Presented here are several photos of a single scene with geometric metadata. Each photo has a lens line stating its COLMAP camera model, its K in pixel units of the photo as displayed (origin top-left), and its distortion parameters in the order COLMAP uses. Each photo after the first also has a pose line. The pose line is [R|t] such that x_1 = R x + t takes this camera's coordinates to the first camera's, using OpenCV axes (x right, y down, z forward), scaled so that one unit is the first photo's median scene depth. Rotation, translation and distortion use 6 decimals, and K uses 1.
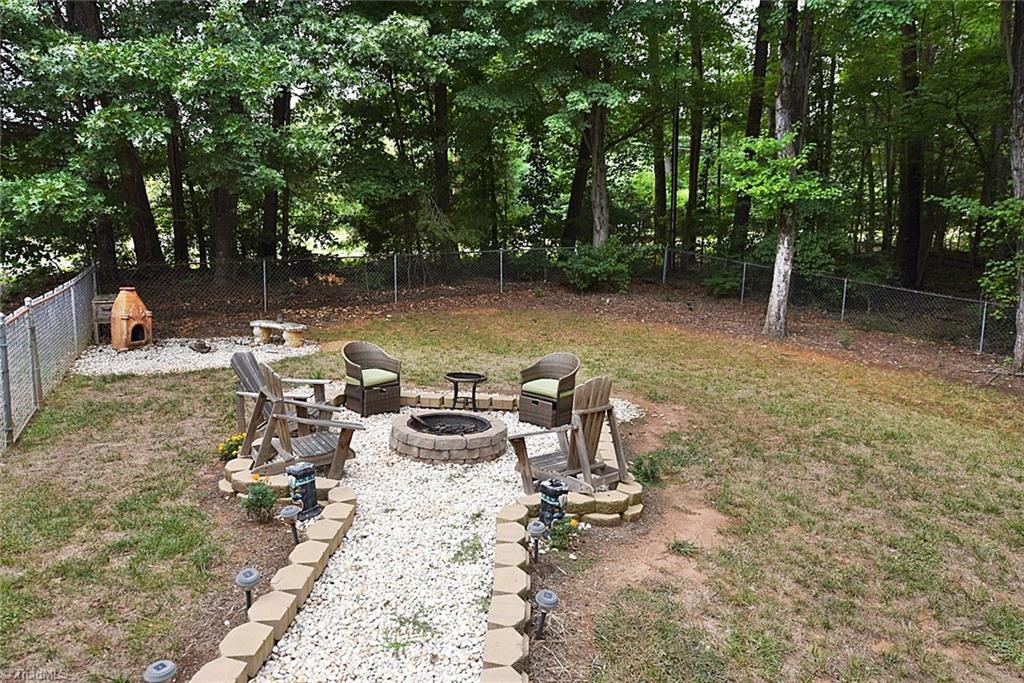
lens RADIAL K [[674.8, 0, 512.0], [0, 674.8, 341.5], [0, 0, 1]] dist [0.003214, 0.001010]
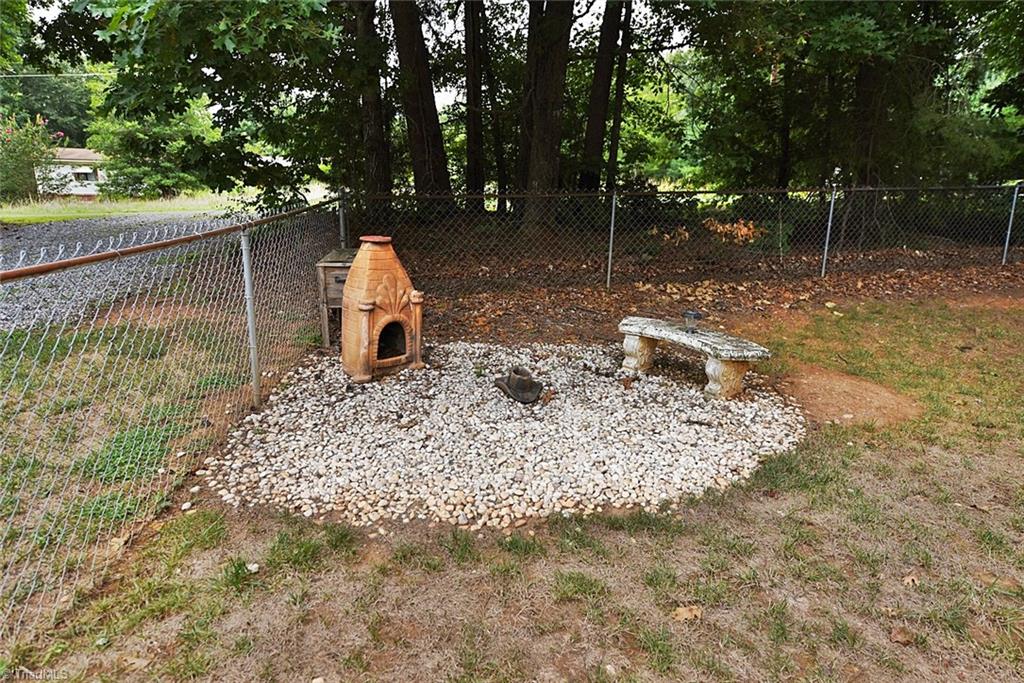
lens RADIAL K [[620.5, 0, 512.0], [0, 620.5, 341.5], [0, 0, 1]] dist [-0.001320, -0.000380]
pose [[0.928973, 0.089325, -0.359209, -0.304643], [-0.060485, 0.994034, 0.090762, -0.049223], [0.365173, -0.062589, 0.928833, 0.593213]]
